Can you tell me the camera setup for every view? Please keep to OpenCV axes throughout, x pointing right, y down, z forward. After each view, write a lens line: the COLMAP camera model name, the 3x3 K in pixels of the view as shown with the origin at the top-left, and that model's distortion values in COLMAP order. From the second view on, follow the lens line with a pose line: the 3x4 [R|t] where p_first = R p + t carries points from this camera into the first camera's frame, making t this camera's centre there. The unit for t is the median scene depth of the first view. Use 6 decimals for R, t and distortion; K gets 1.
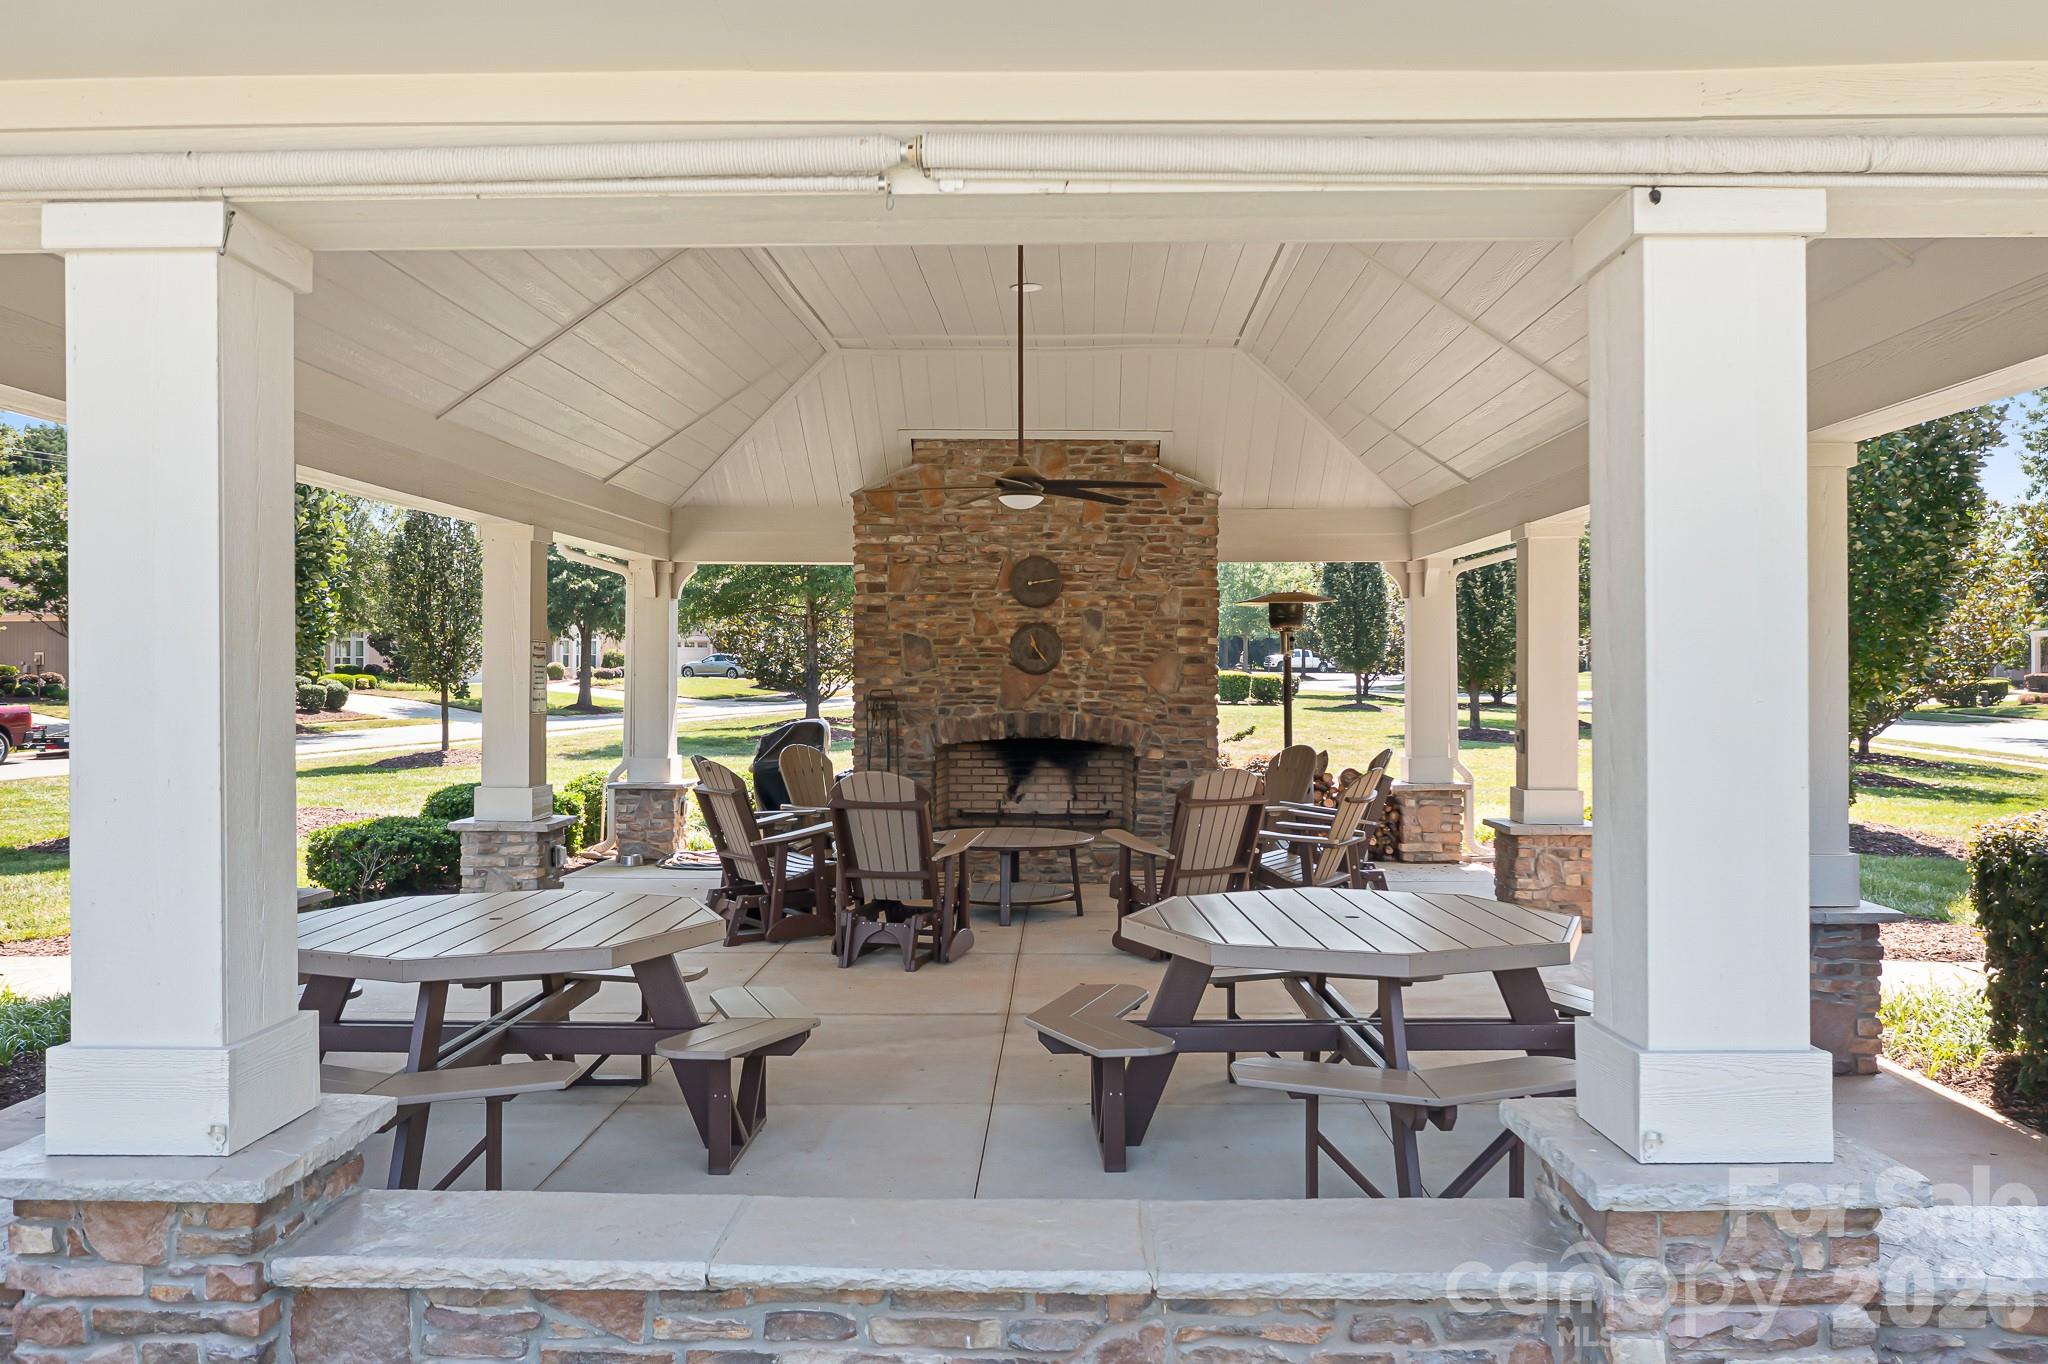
lens RADIAL K [[1612.5, 0, 1018.2], [0, 1612.5, 684.5], [0, 0, 1]] dist [-0.014455, 0.003699]
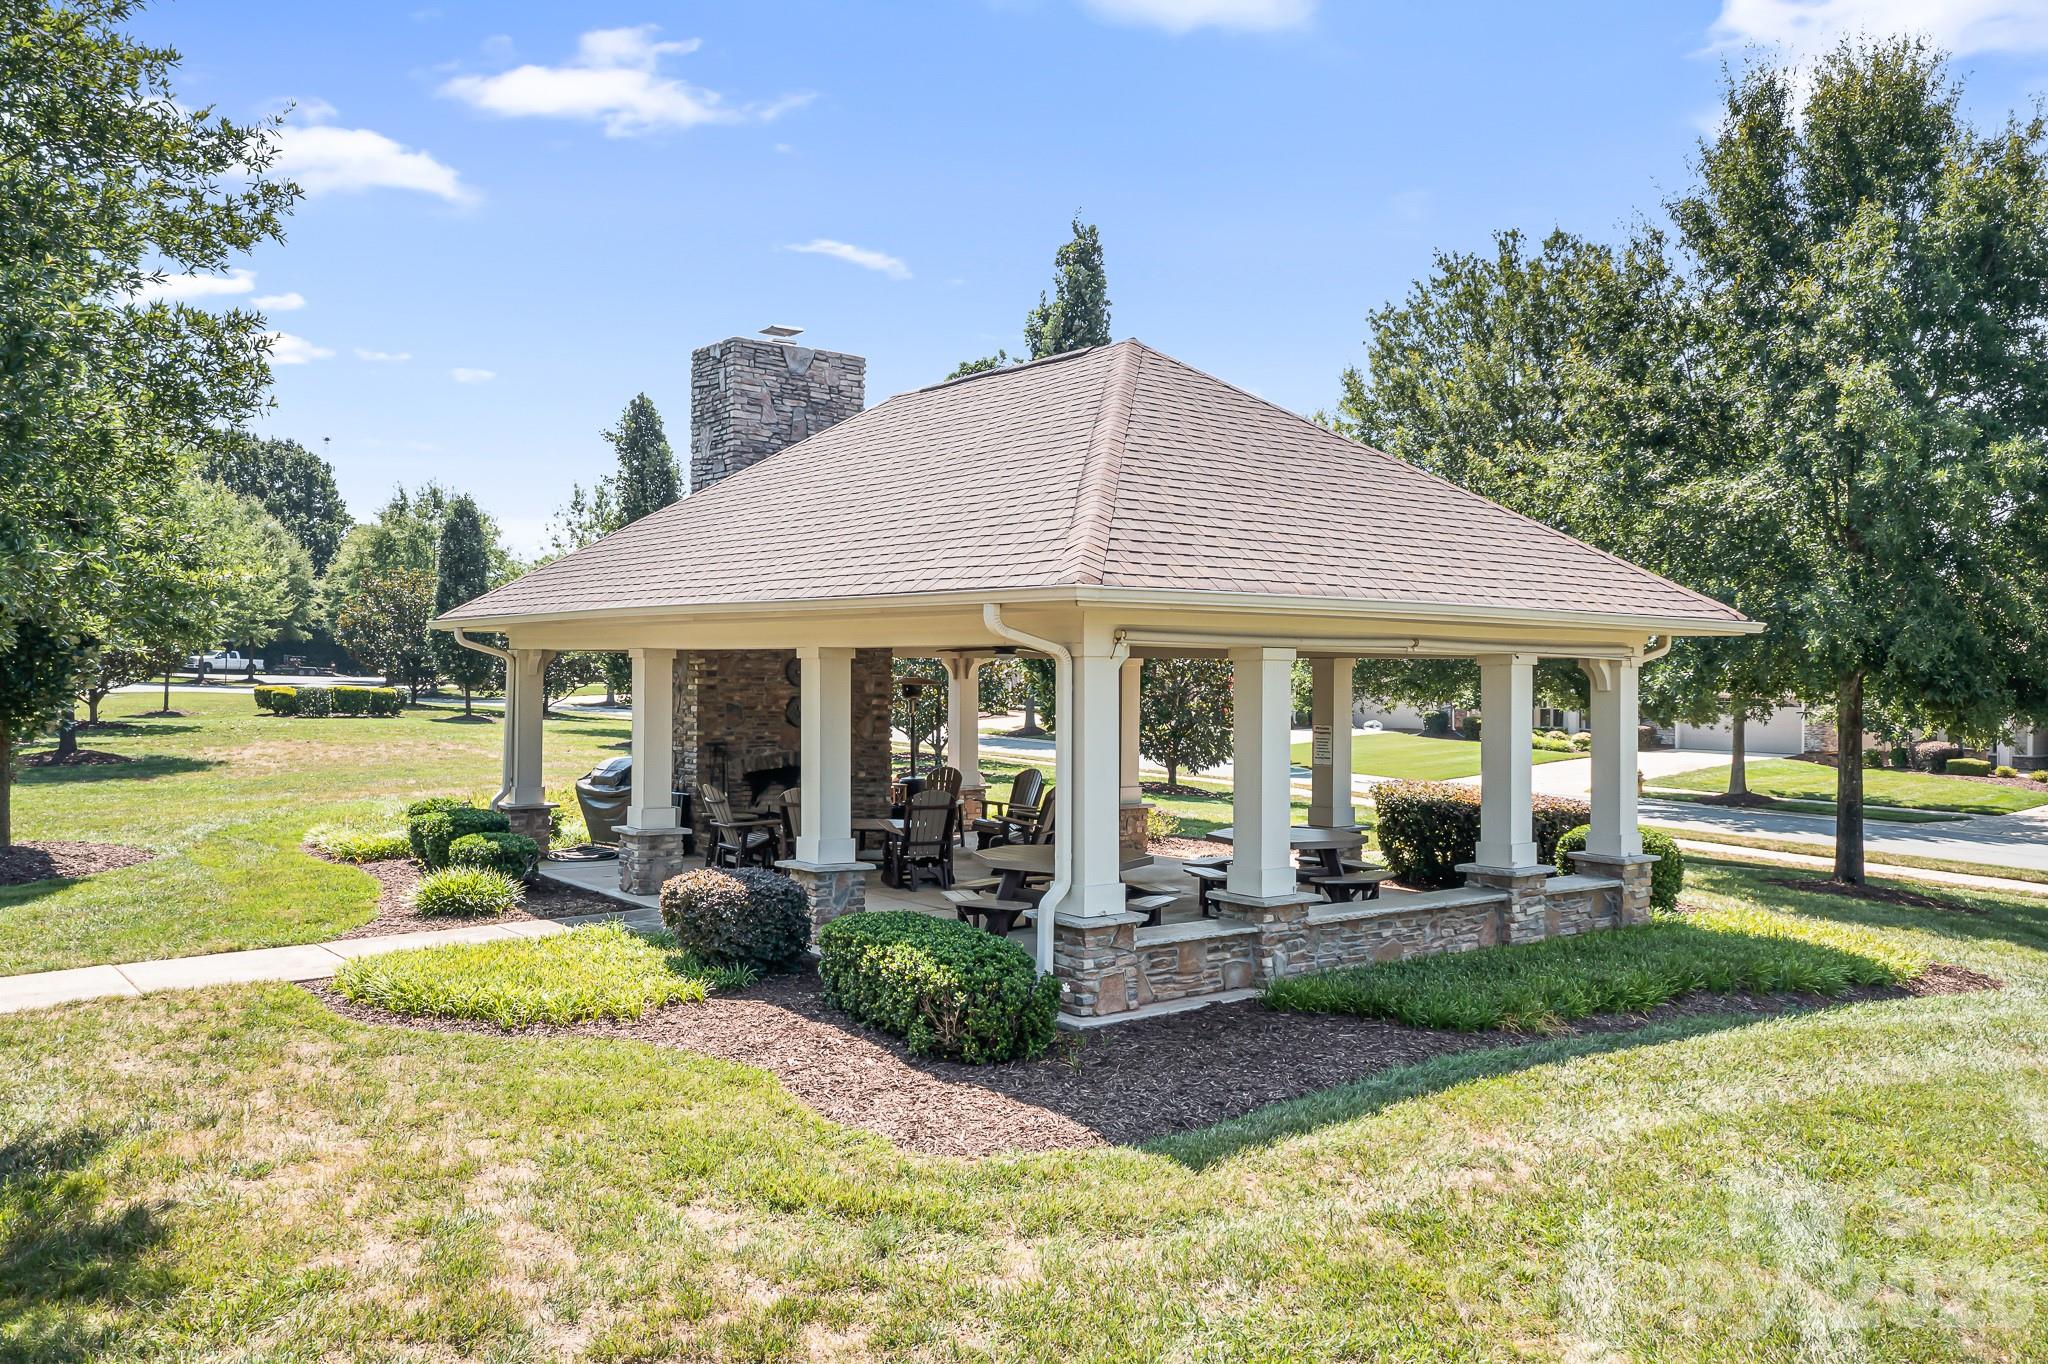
lens RADIAL K [[1612.5, 0, 1018.2], [0, 1612.5, 684.5], [0, 0, 1]] dist [-0.014455, 0.003699]
pose [[0.788277, 0.010890, 0.615225, -0.812221], [-0.015360, 0.999880, 0.001982, -0.056194], [-0.615129, -0.011012, 0.788349, -0.411604]]
